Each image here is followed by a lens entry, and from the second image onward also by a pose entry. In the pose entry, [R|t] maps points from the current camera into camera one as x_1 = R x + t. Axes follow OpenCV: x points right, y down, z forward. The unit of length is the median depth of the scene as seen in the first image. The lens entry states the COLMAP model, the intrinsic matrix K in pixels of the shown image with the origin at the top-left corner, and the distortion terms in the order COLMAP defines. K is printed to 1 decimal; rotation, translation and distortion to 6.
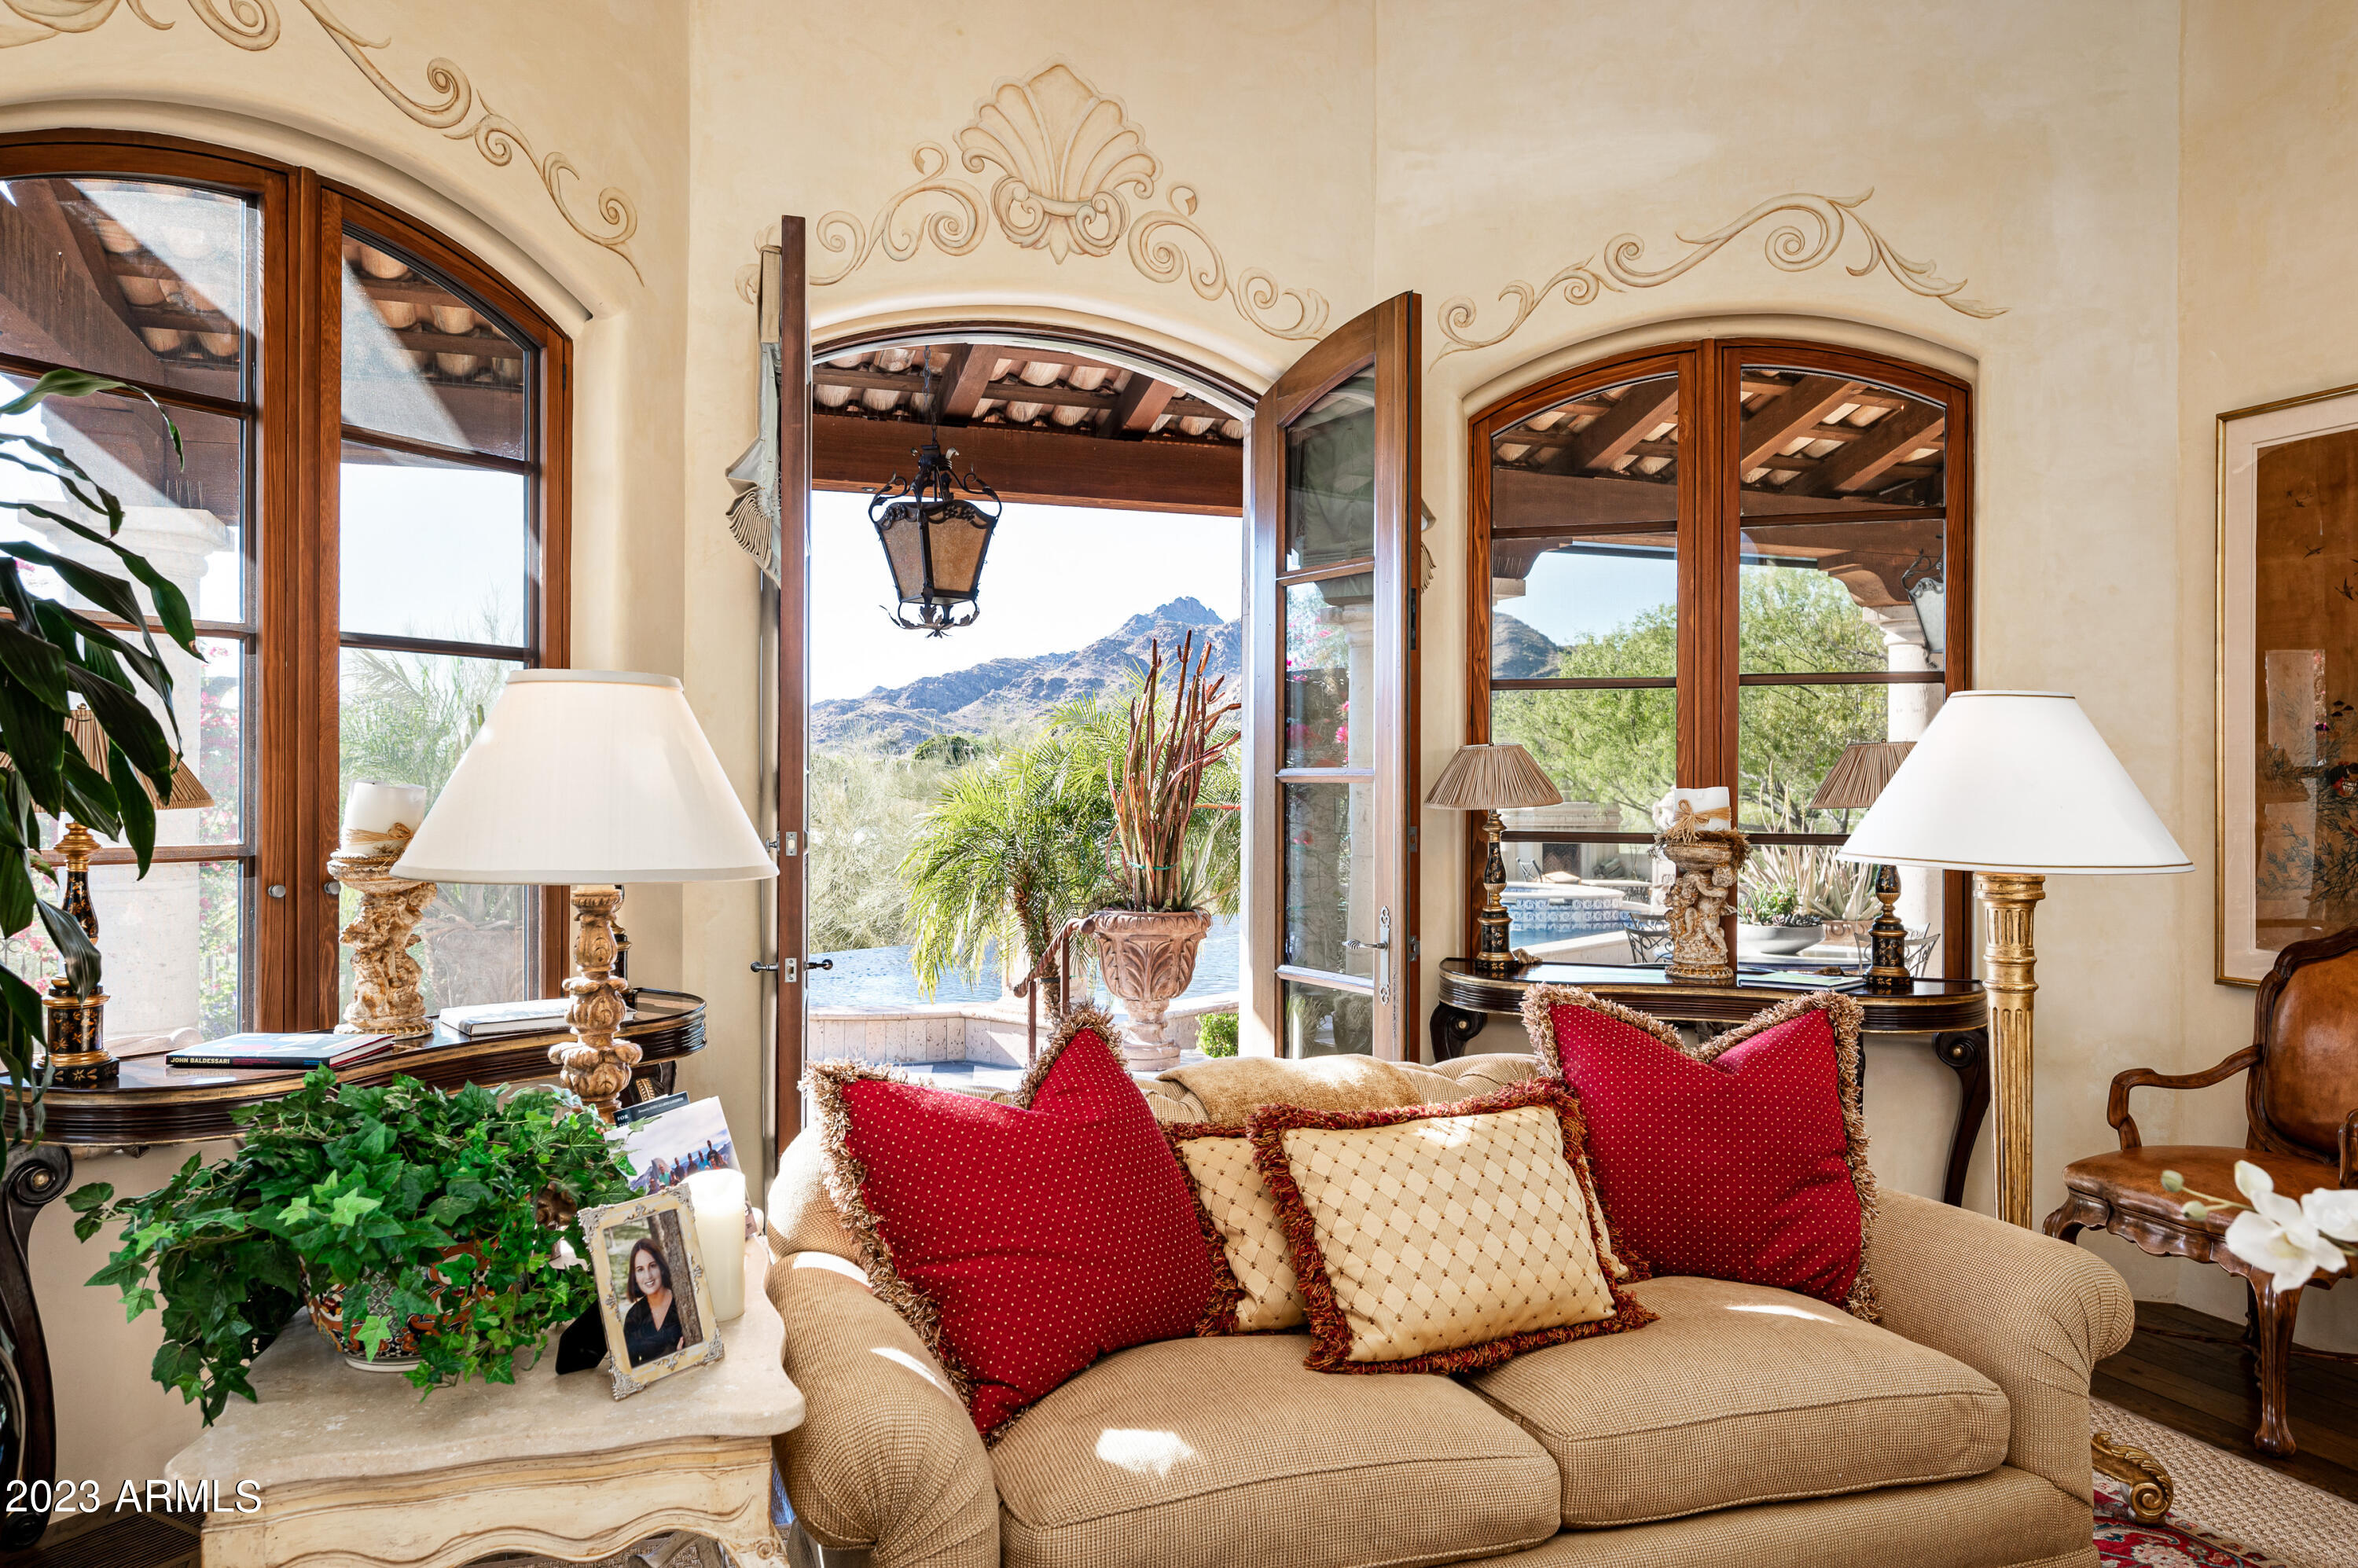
lens RADIAL K [[1656.6, 0, 1179.0], [0, 1656.6, 784.0], [0, 0, 1]] dist [-0.028210, -0.000545]
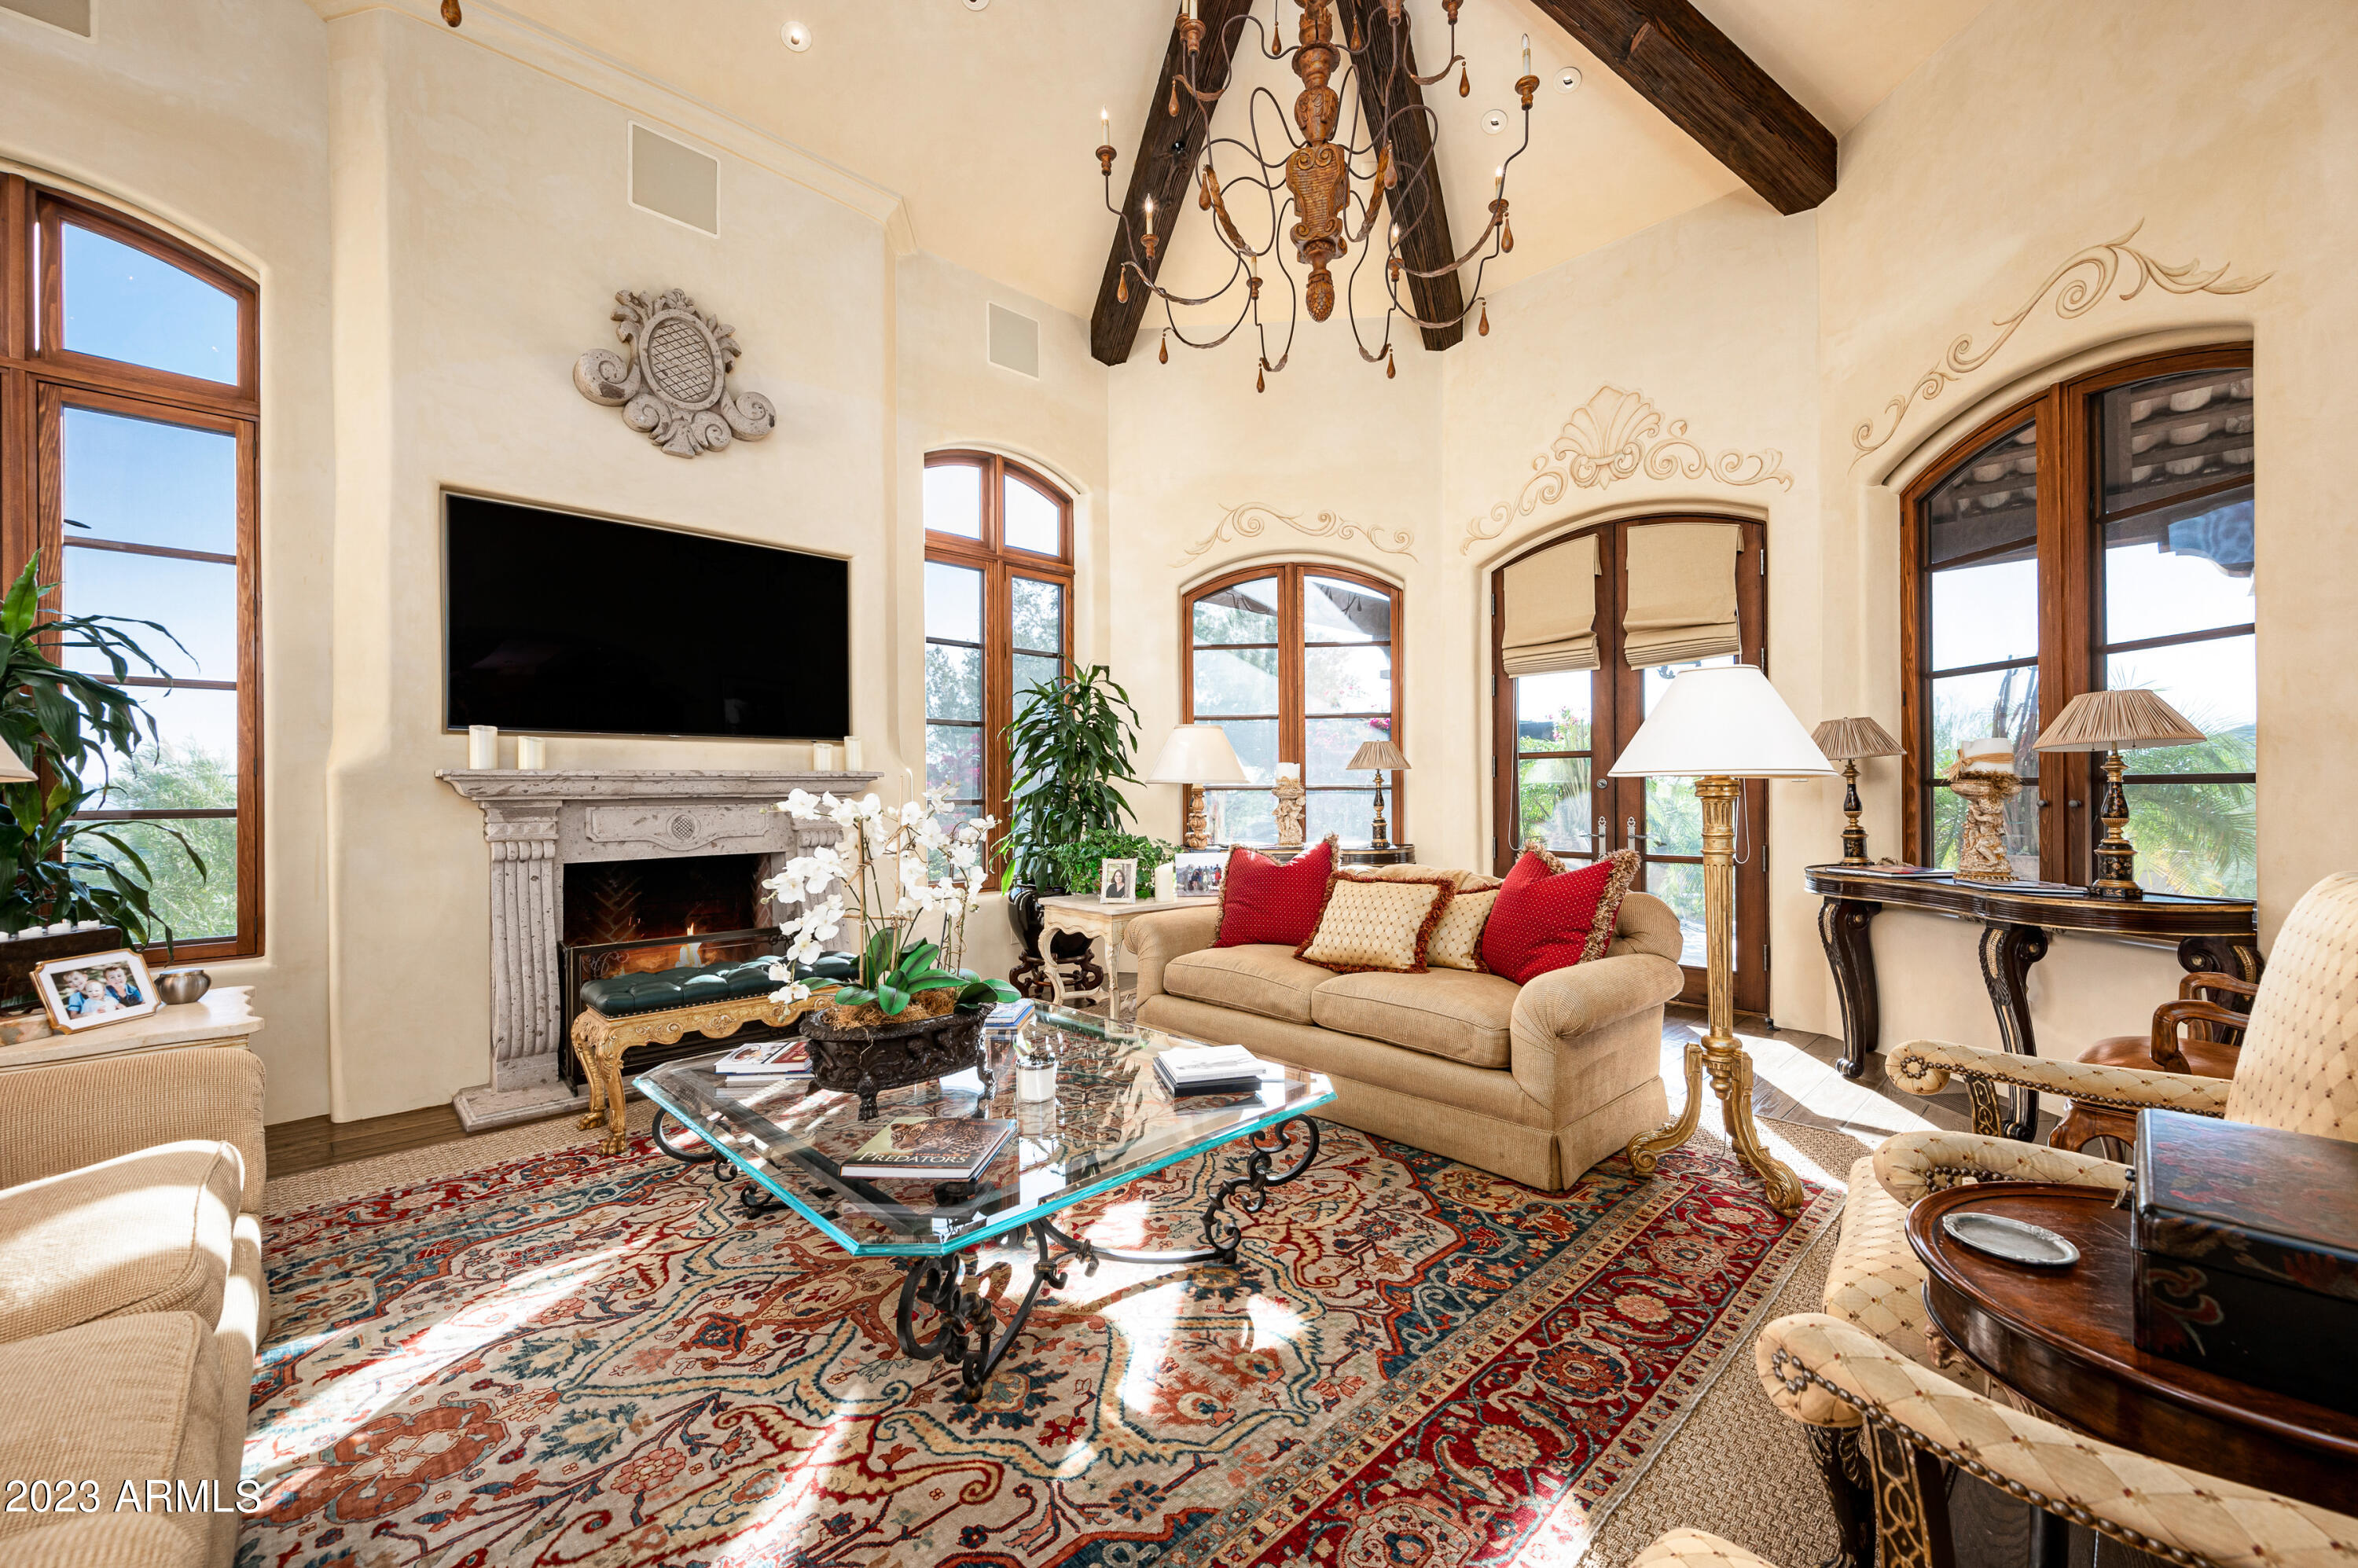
lens RADIAL K [[942.5, 0, 1179.0], [0, 942.5, 784.0], [0, 0, 1]] dist [-0.000397, -0.000008]
pose [[0.389559, -0.014527, -0.920887, 0.769335], [0.016106, 0.999830, -0.008959, 0.036159], [0.920861, -0.011342, 0.389727, 0.098961]]
